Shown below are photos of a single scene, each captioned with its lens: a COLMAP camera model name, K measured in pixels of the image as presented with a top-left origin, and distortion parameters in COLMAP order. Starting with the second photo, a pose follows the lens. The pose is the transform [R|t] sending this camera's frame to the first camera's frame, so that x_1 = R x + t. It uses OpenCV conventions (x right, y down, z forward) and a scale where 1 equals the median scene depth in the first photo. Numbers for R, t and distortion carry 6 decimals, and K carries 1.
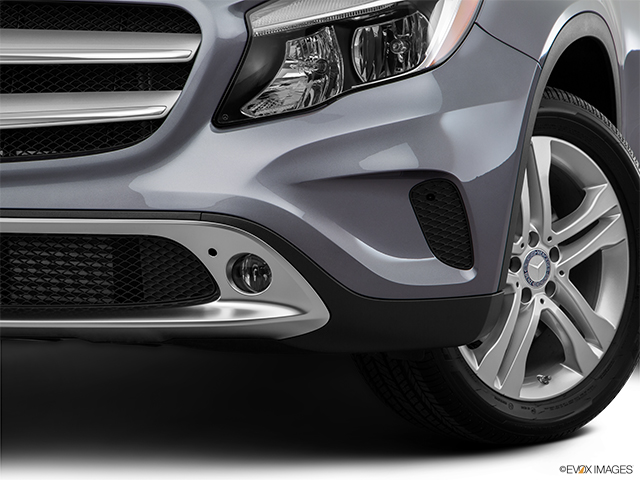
lens RADIAL K [[1625.9, 0, 321.9], [0, 1625.9, 239.9], [0, 0, 1]] dist [0.158961, 0.000000]
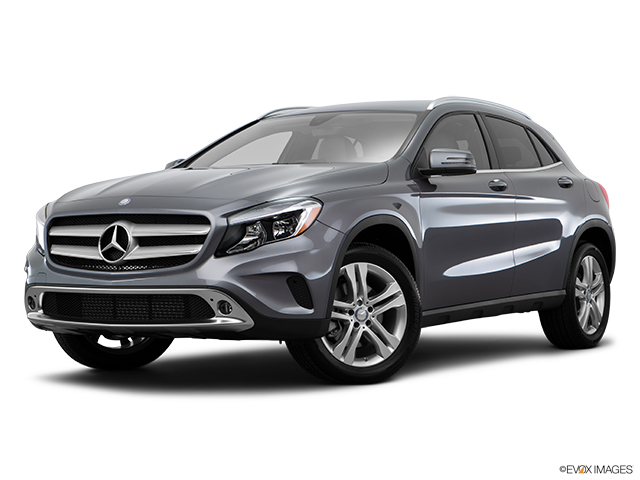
lens RADIAL K [[1263.1, 0, 323.3], [0, 1263.1, 243.9], [0, 0, 1]] dist [0.081687, 0.000000]
pose [[0.982340, -0.007565, -0.186951, 0.513445], [-0.011786, 0.994696, -0.102182, 0.127396], [0.186732, 0.102581, 0.977041, -1.091557]]
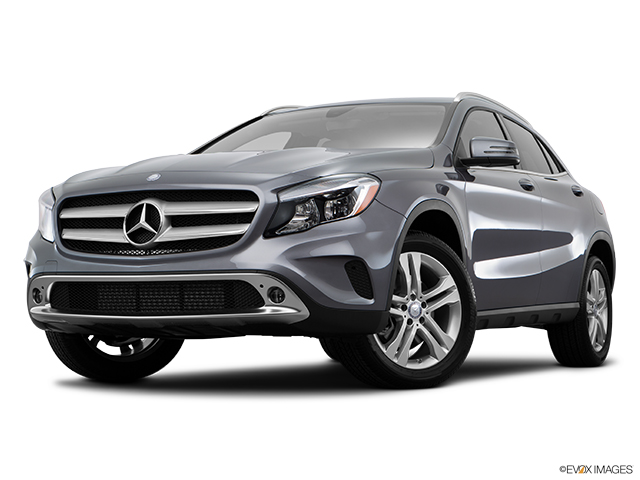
lens RADIAL K [[1187.8, 0, 314.2], [0, 1187.8, 236.8], [0, 0, 1]] dist [0.043349, 0.000000]
pose [[0.994910, -0.006533, -0.100558, 0.185362], [-0.009550, 0.987292, -0.158628, 0.208296], [0.100316, 0.158781, 0.982204, -0.749360]]
